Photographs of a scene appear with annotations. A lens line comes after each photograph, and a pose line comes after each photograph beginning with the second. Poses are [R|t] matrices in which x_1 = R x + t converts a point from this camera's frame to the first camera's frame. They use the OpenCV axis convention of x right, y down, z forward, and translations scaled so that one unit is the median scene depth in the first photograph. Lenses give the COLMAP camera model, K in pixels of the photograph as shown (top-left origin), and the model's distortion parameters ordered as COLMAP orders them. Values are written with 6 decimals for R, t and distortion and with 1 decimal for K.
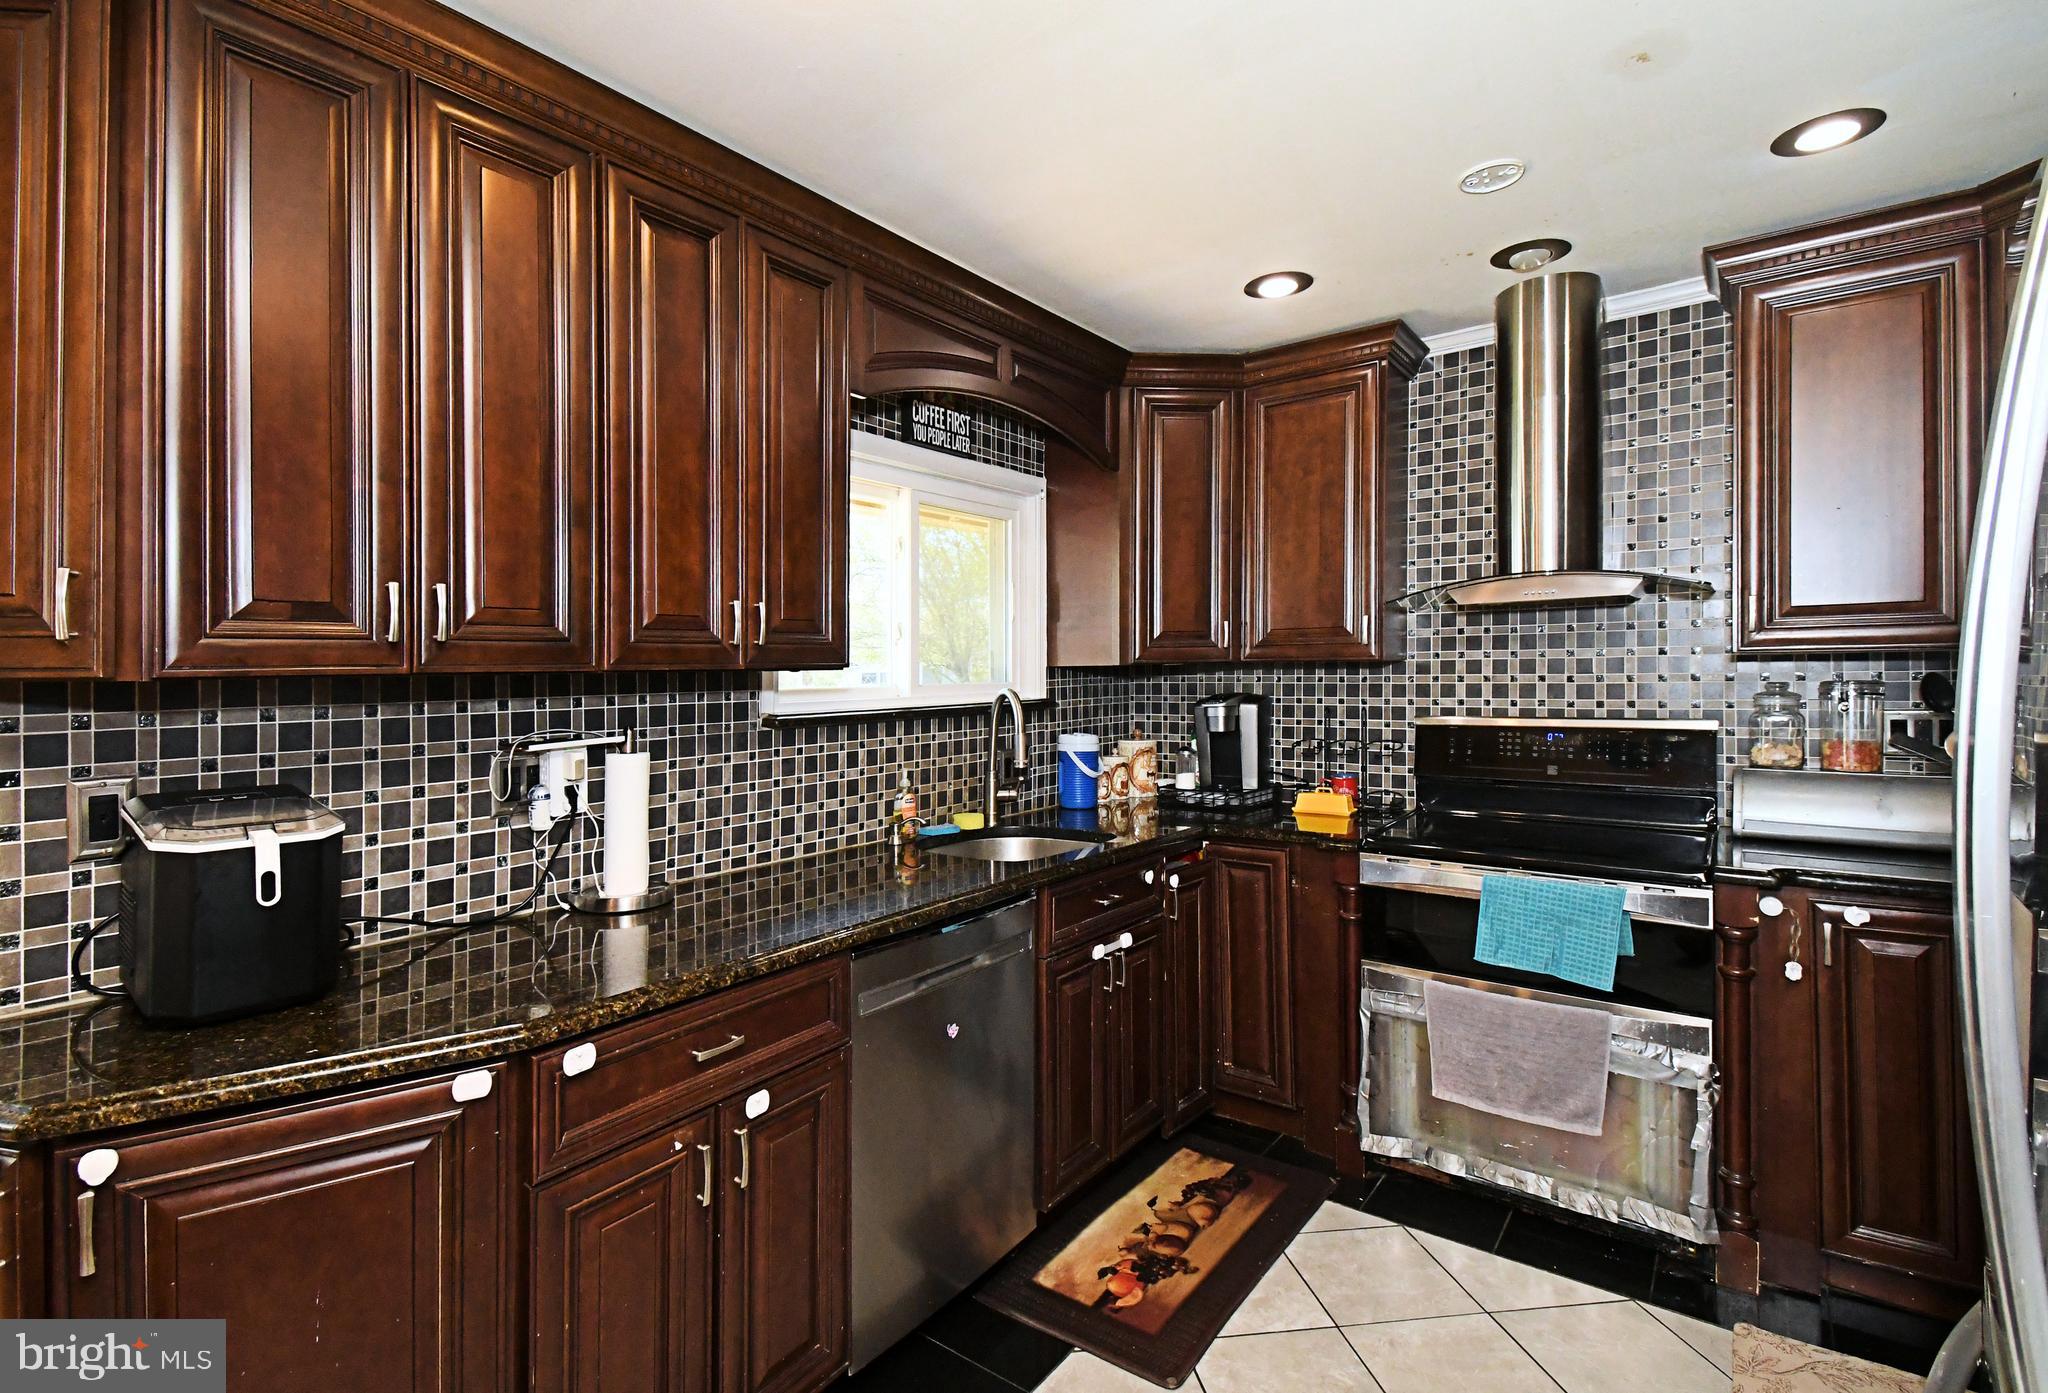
lens RADIAL K [[976.1, 0, 1019.6], [0, 976.1, 678.3], [0, 0, 1]] dist [0.040583, -0.025636]
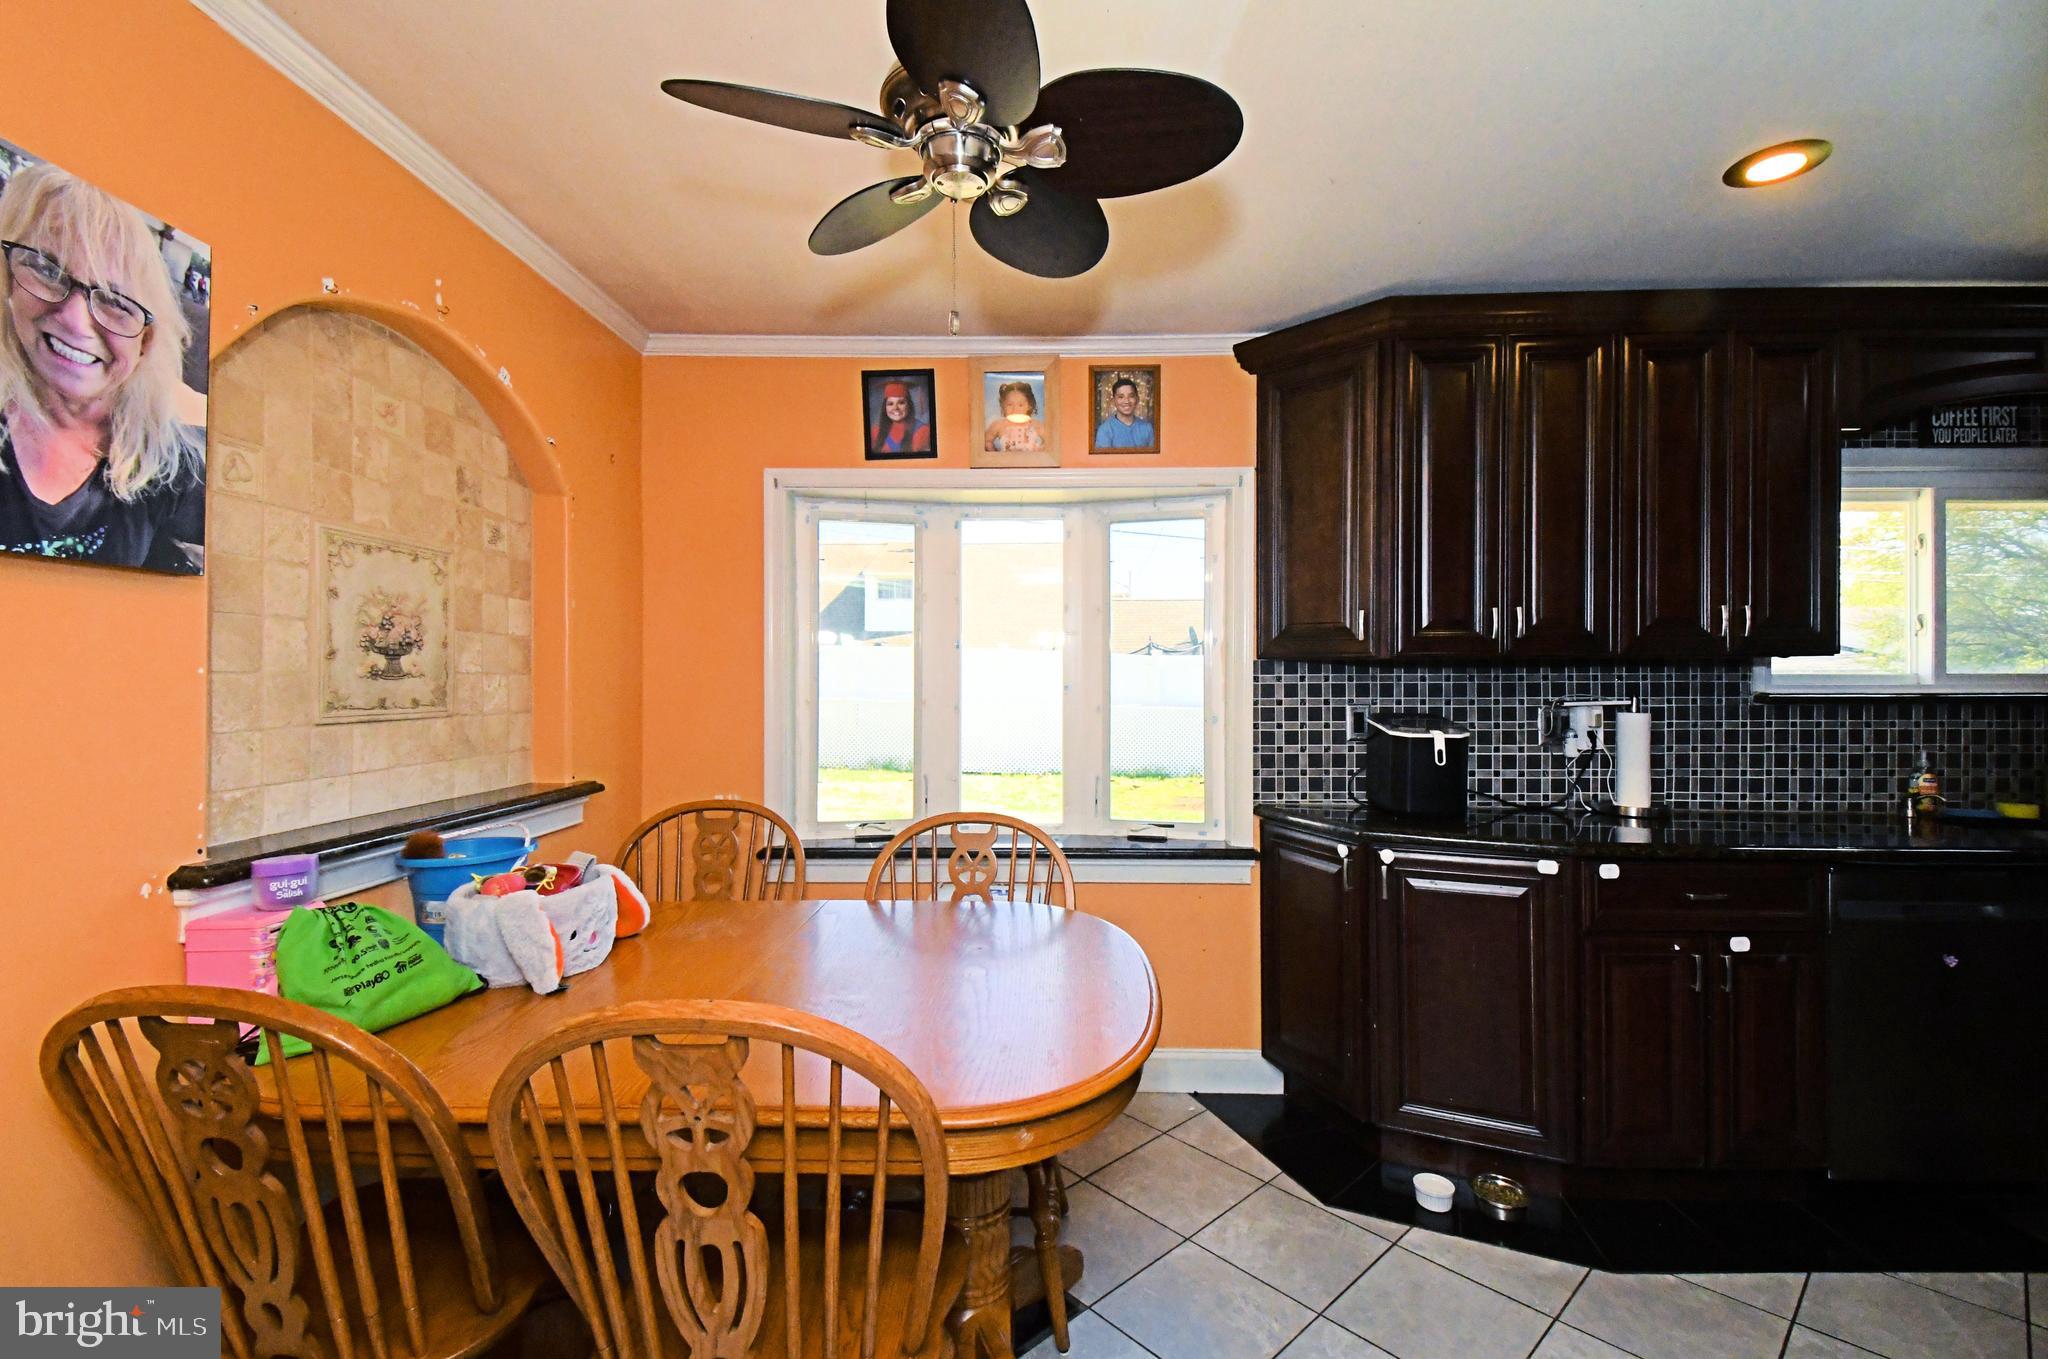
lens RADIAL K [[886.1, 0, 1007.3], [0, 886.1, 655.7], [0, 0, 1]] dist [0.054617, -0.029419]
pose [[0.563462, -0.008282, -0.826101, 0.152991], [-0.014748, 0.999690, -0.020081, 0.025628], [0.826010, 0.023498, 0.563165, -0.431796]]
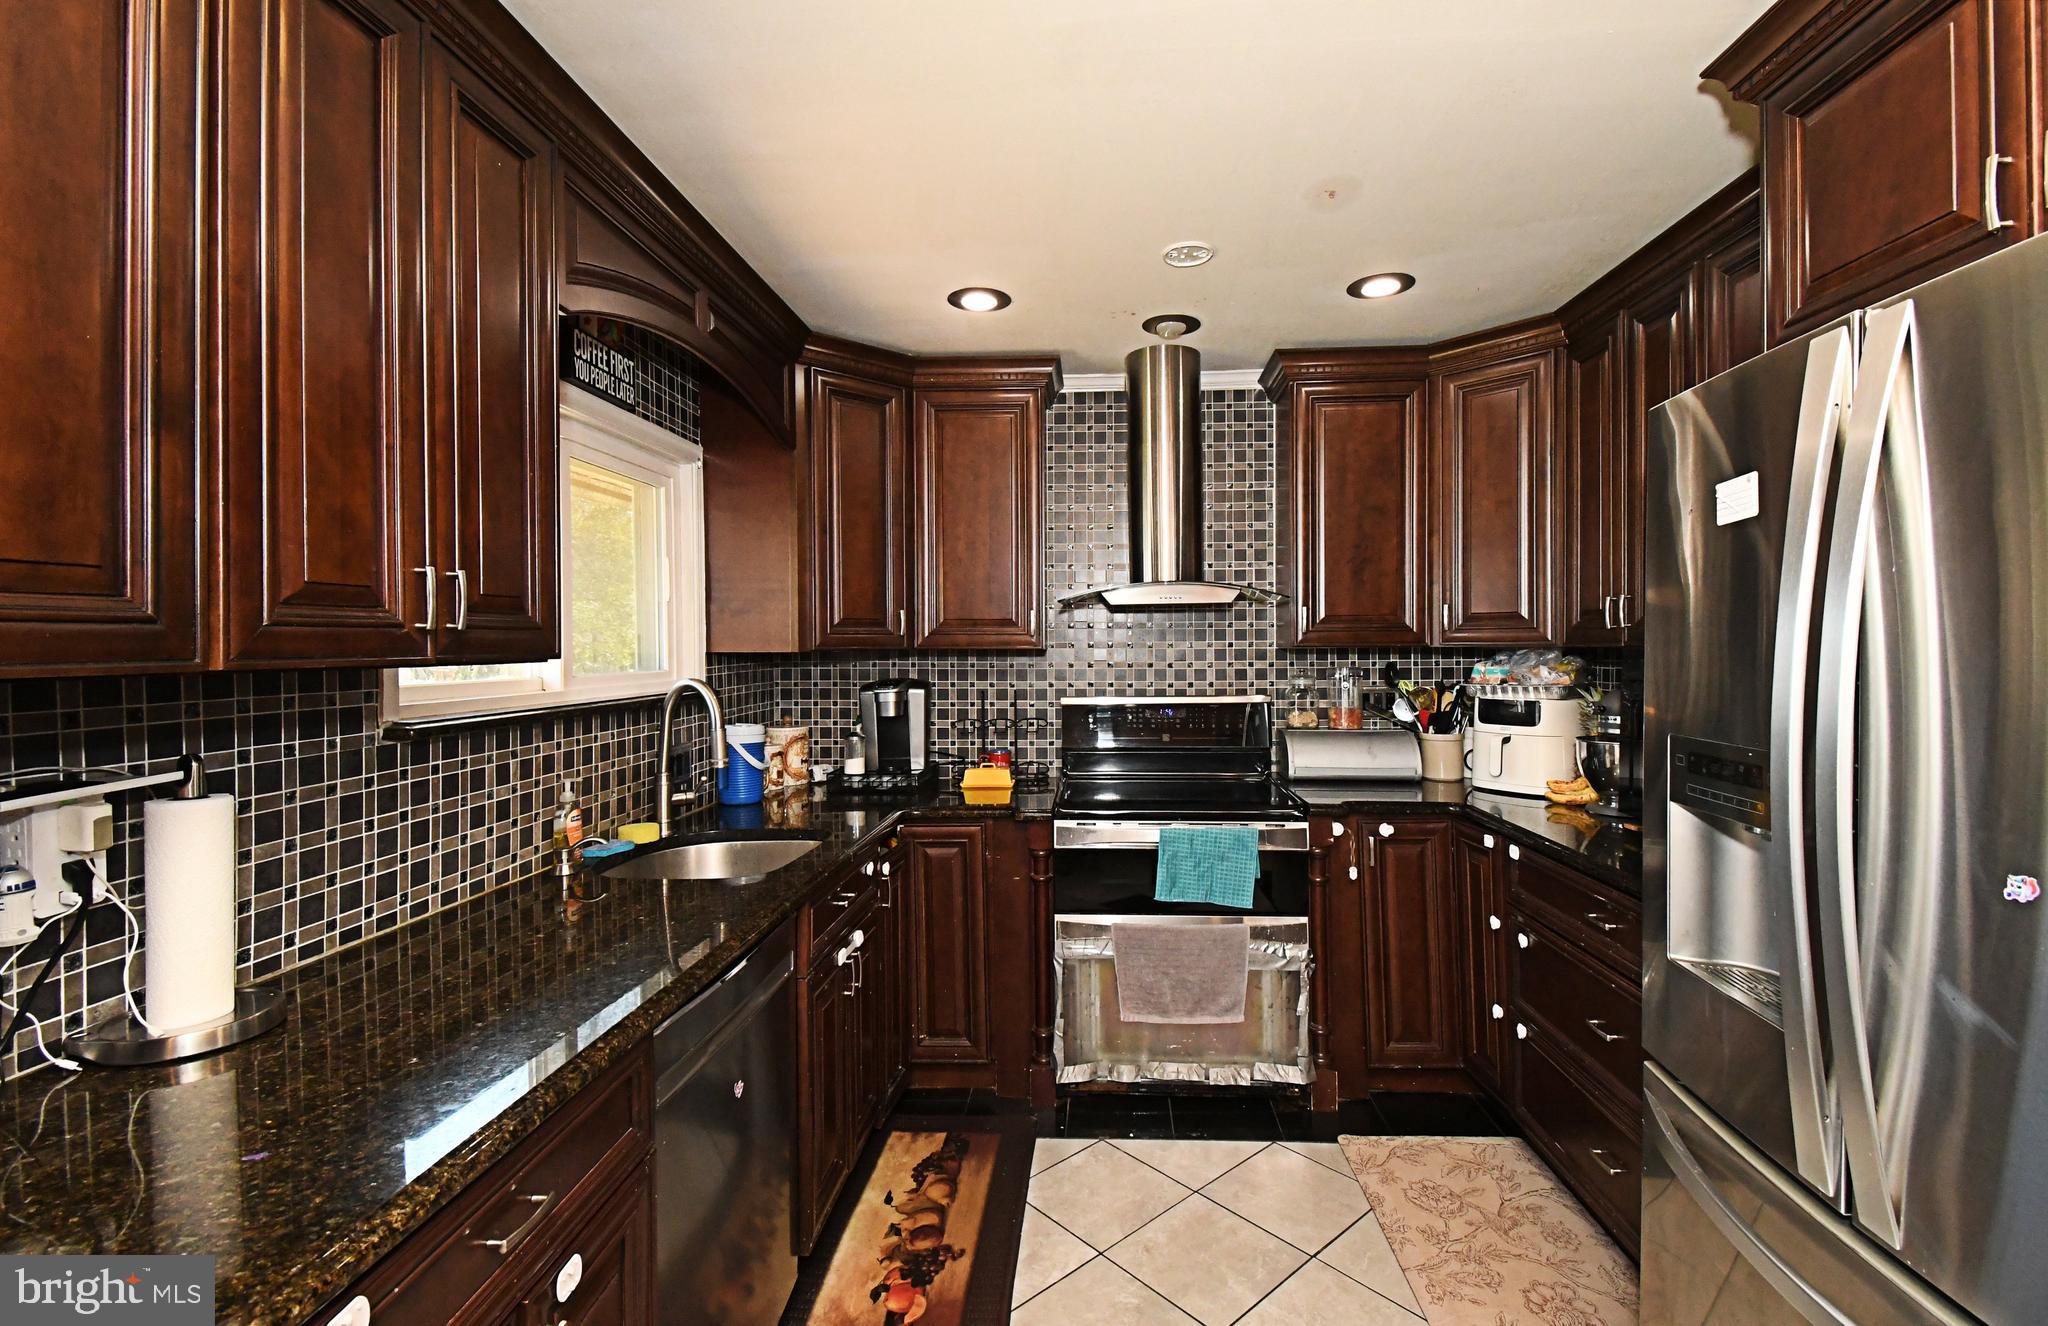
lens RADIAL K [[869.4, 0, 1087.4], [0, 869.4, 661.4], [0, 0, 1]] dist [0.040590, -0.020781]
pose [[0.813351, -0.002157, 0.581770, -0.207872], [-0.001710, 0.999980, 0.006099, -0.012280], [-0.581771, -0.005956, 0.813331, 0.162815]]
